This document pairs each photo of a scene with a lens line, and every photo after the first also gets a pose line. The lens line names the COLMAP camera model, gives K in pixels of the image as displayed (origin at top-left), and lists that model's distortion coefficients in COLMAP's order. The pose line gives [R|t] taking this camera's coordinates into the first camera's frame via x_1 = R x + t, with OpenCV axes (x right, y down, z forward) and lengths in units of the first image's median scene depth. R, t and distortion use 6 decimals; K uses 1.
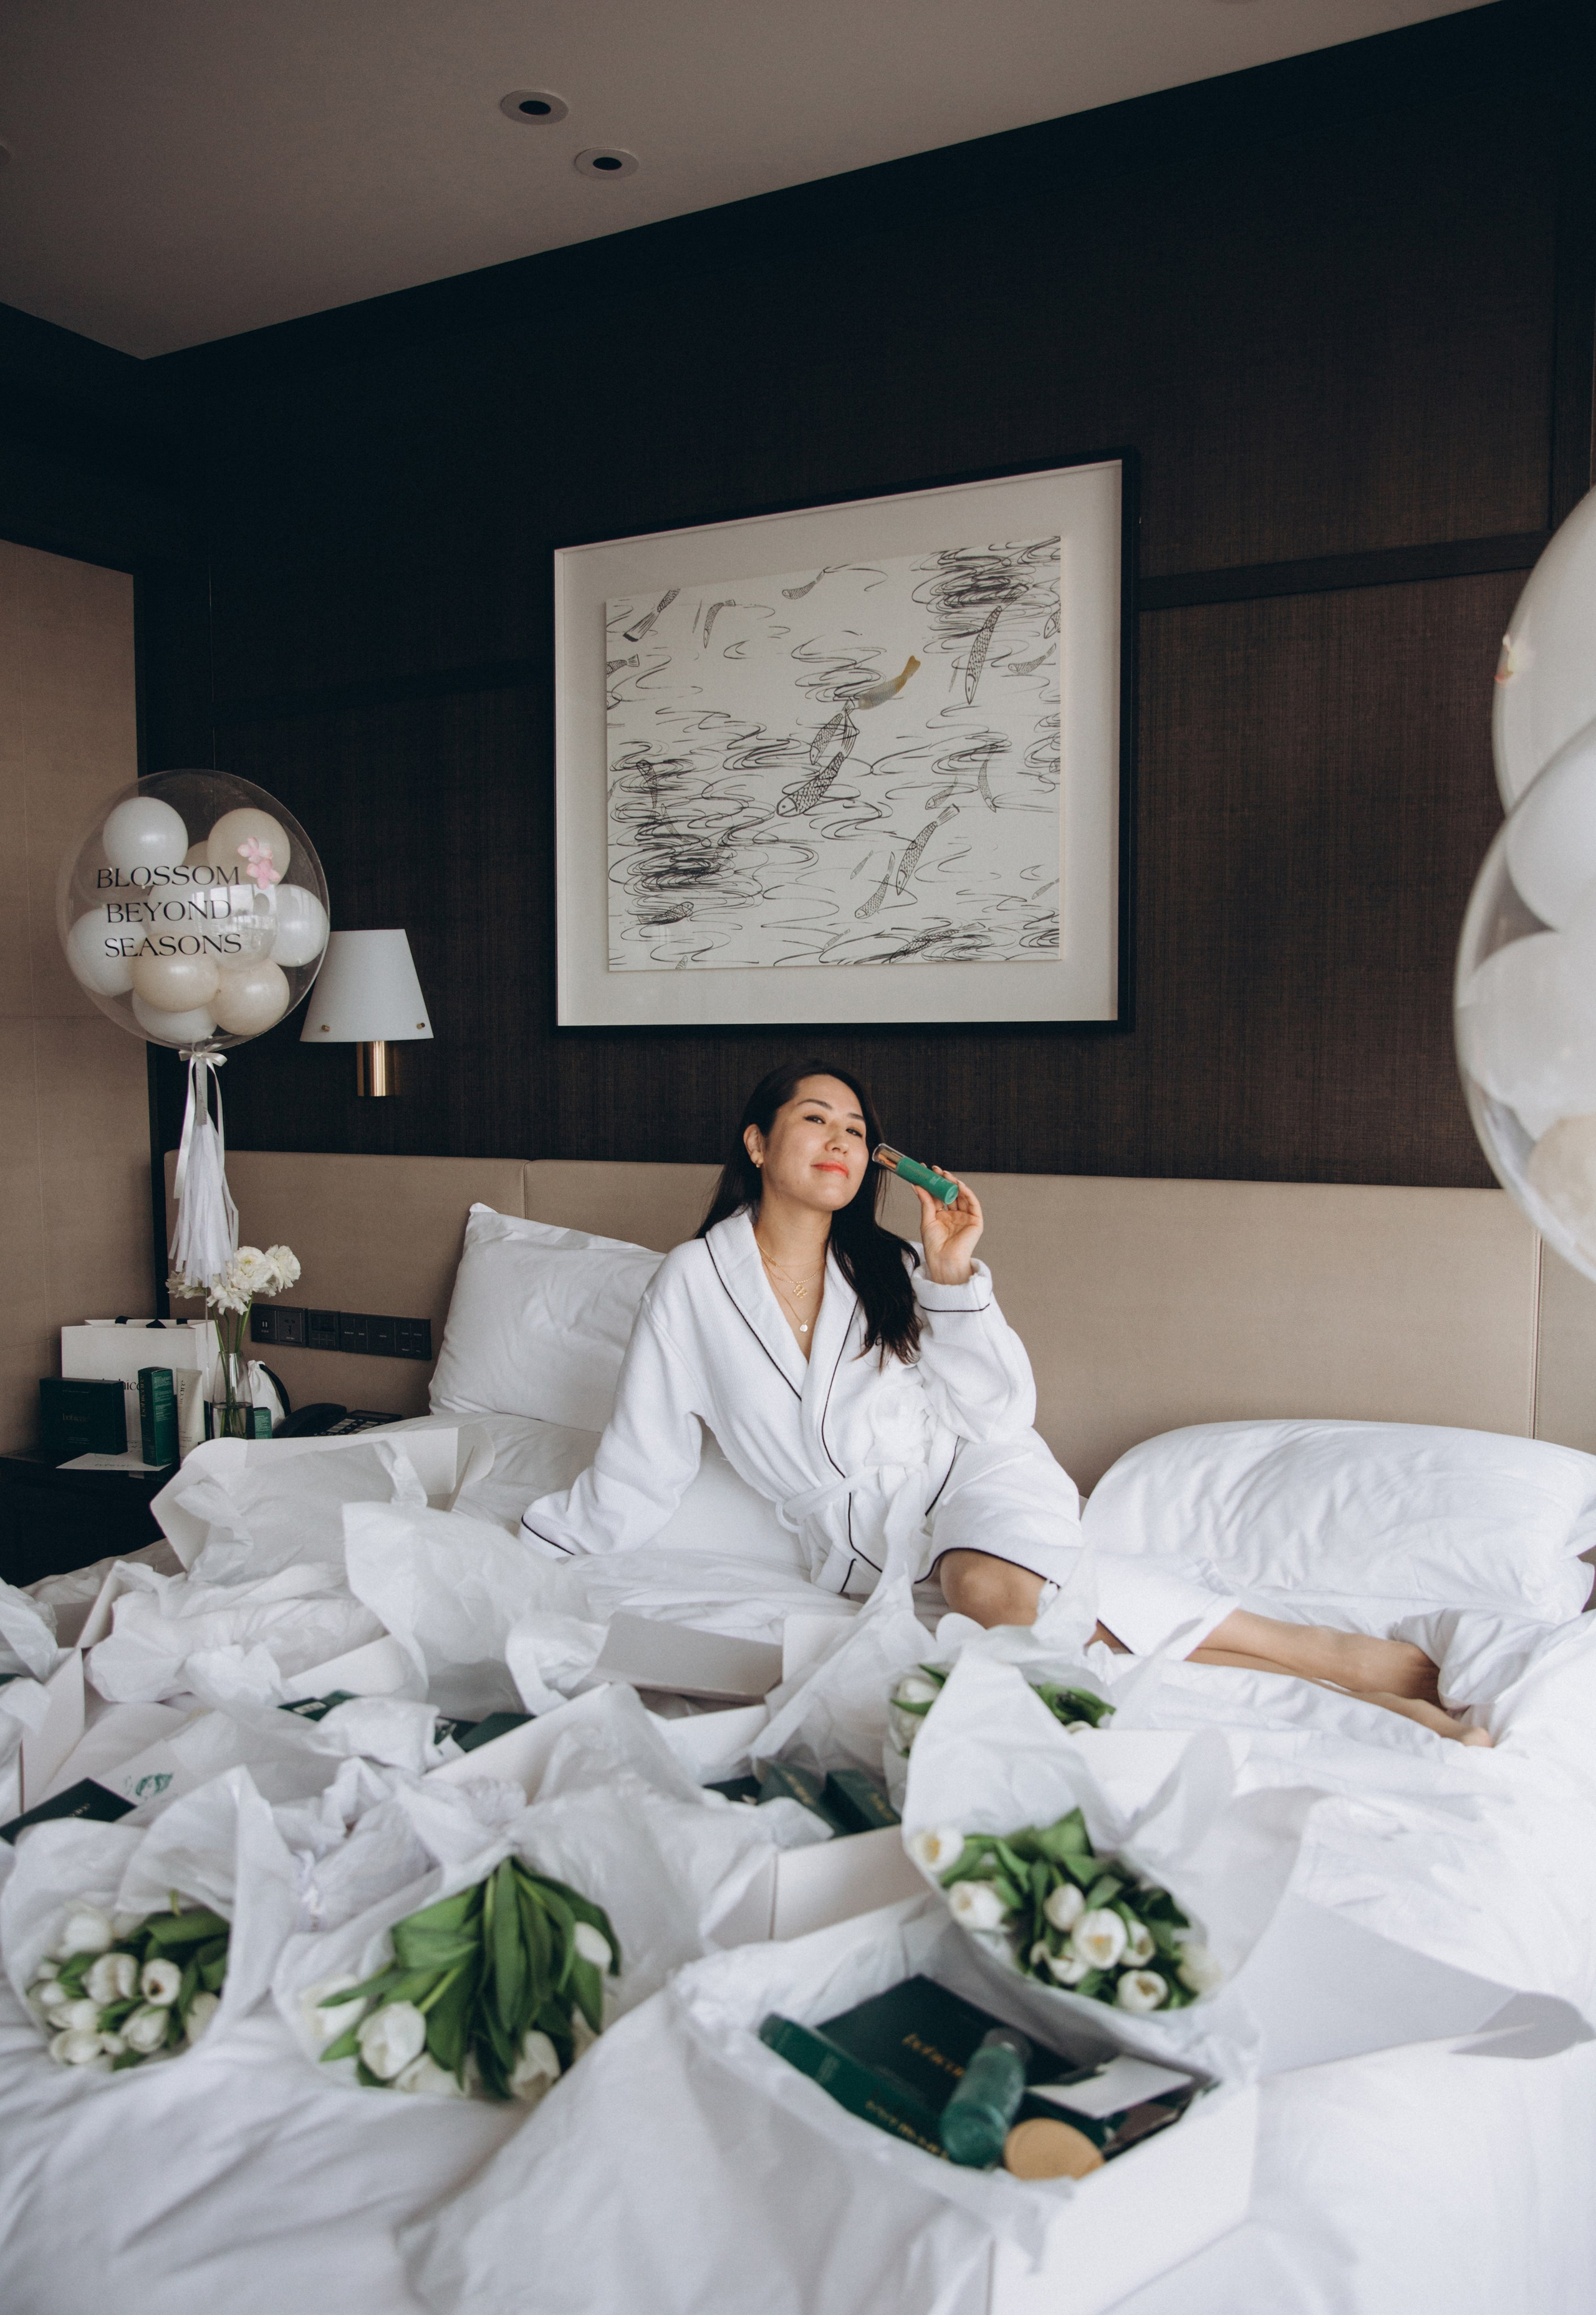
lens RADIAL K [[1803.9, 0, 786.3], [0, 1803.9, 1204.2], [0, 0, 1]] dist [-0.100228, 0.096858]
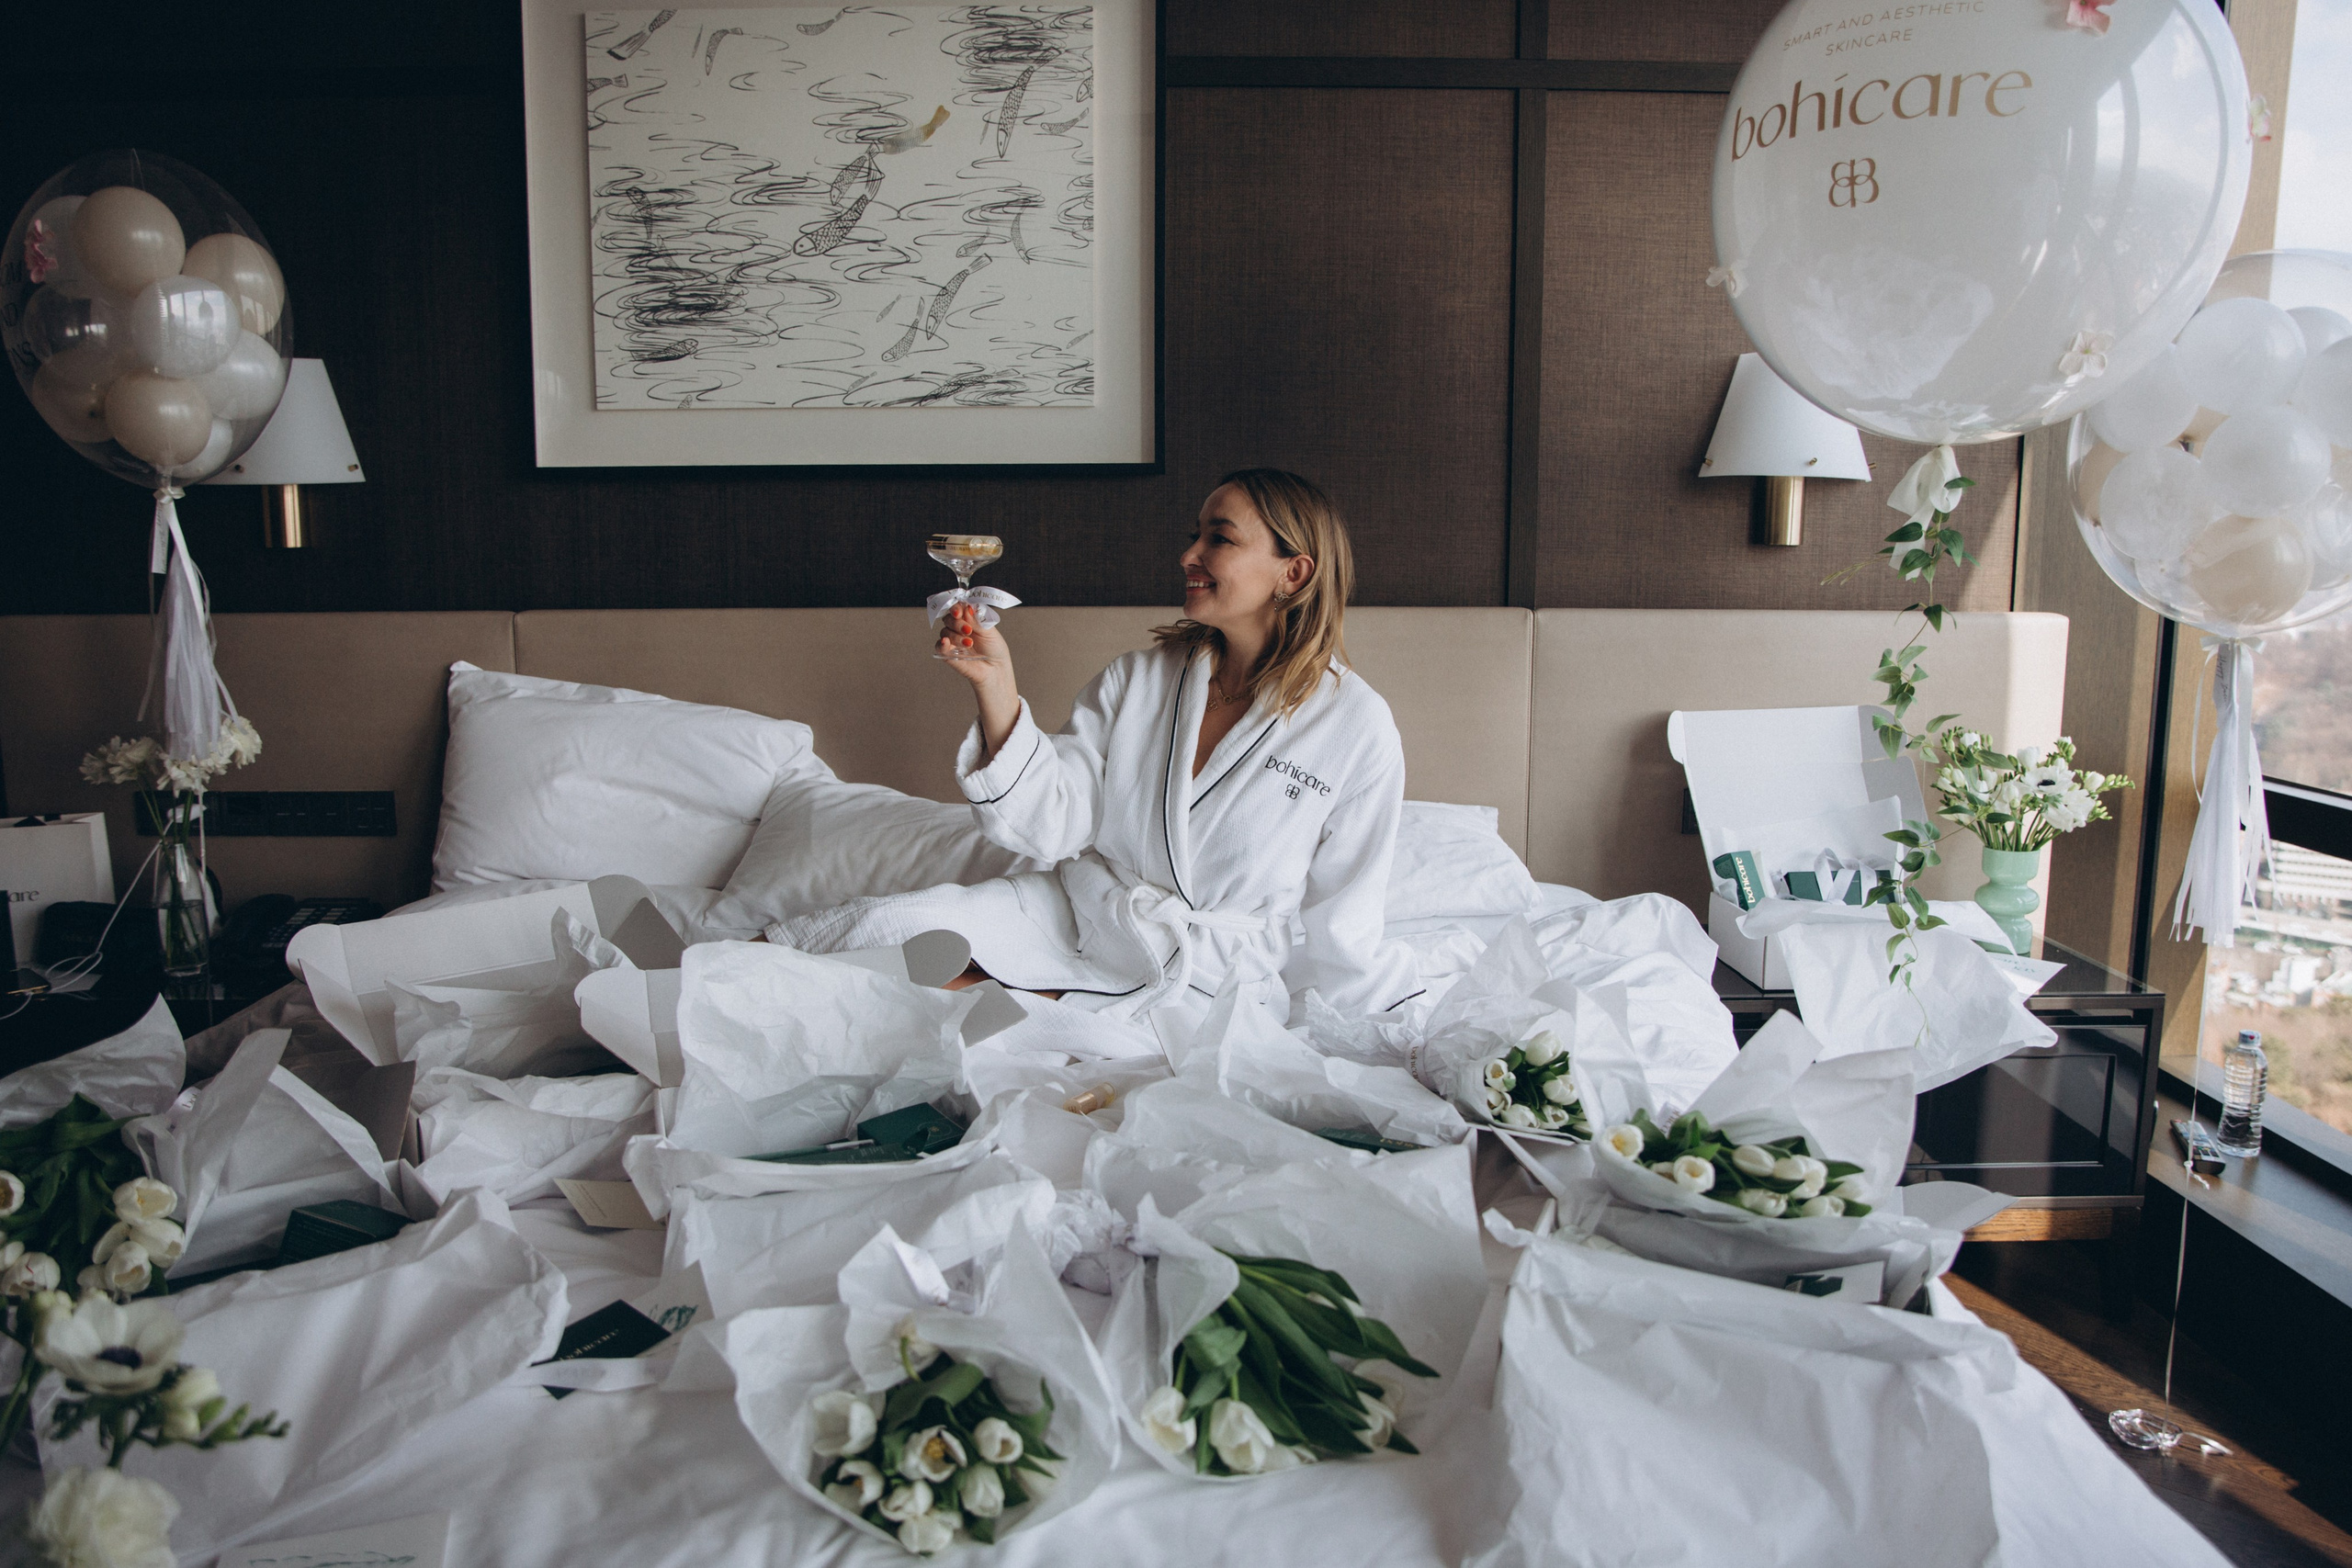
lens RADIAL K [[1678.0, 0, 1167.4], [0, 1678.0, 772.3], [0, 0, 1]] dist [-0.111314, 0.079477]
pose [[0.877801, -0.065632, 0.474508, -0.288695], [0.038423, 0.997025, 0.066824, 0.016599], [-0.477482, -0.040427, 0.877711, 0.091918]]
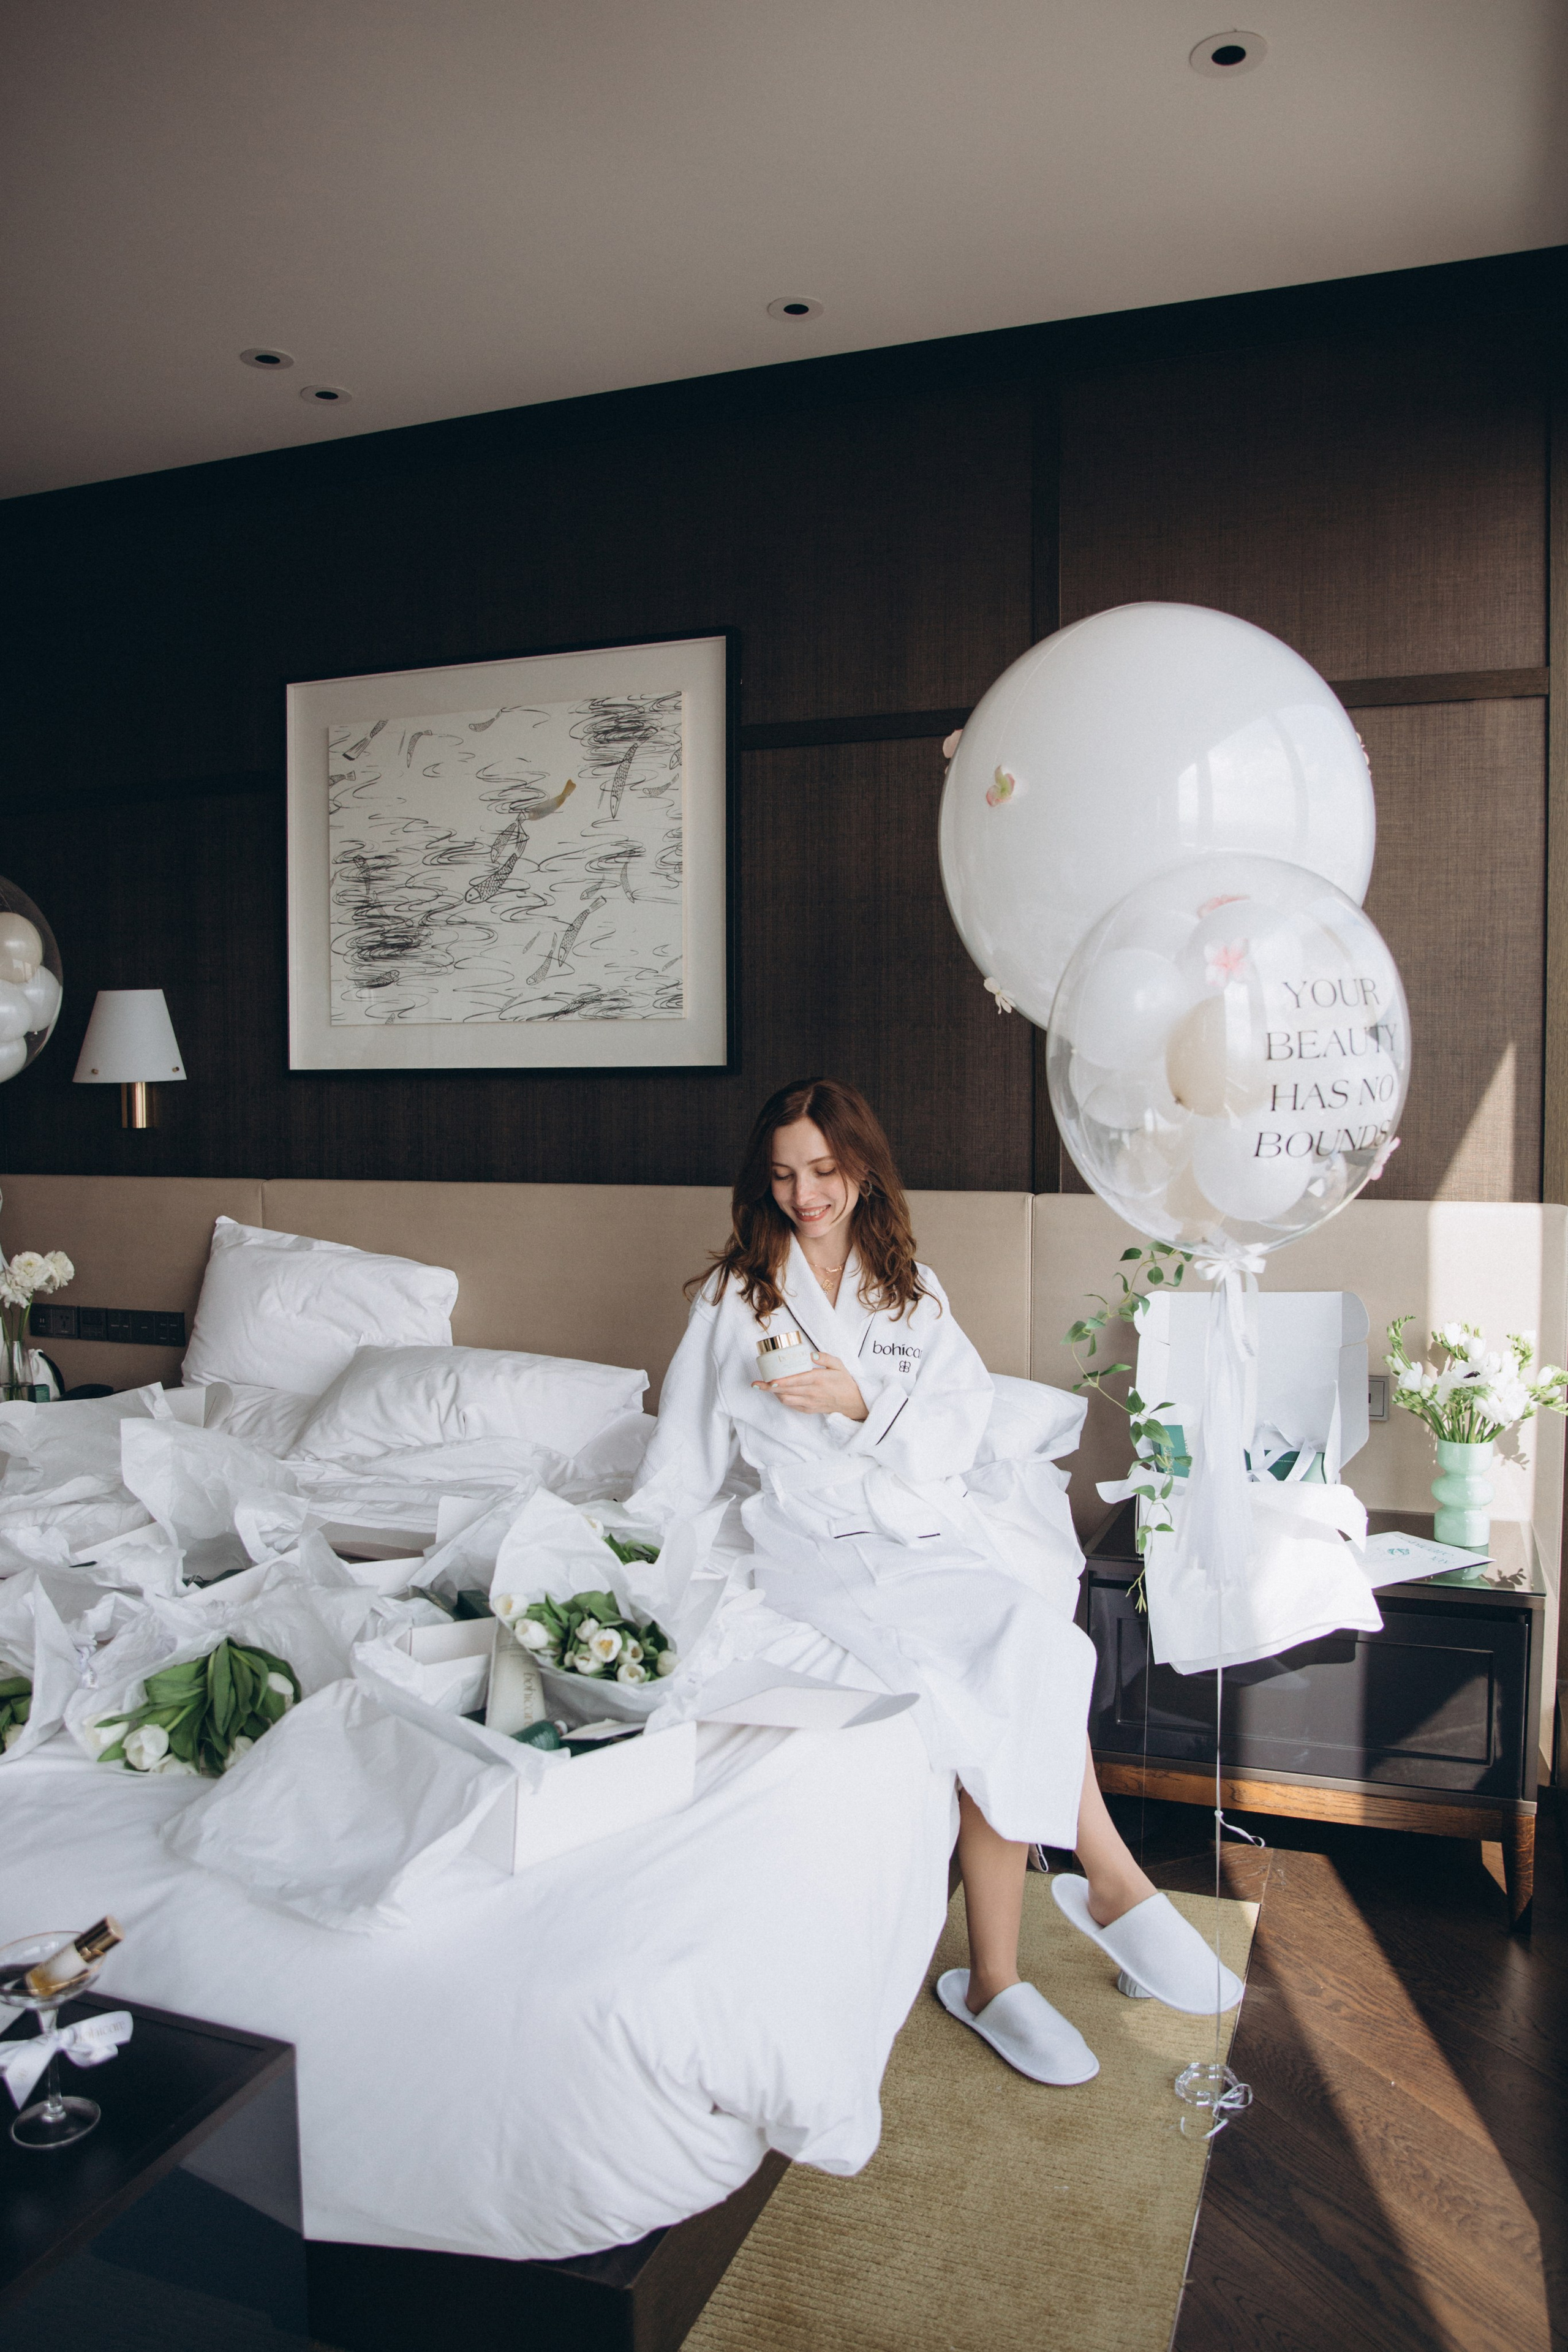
lens RADIAL K [[1731.5, 0, 772.9], [0, 1731.5, 1182.1], [0, 0, 1]] dist [-0.110905, 0.079874]
pose [[0.991381, -0.007757, 0.130777, 0.051406], [0.011838, 0.999466, -0.030460, 0.018932], [-0.130471, 0.031745, 0.990944, -0.223009]]
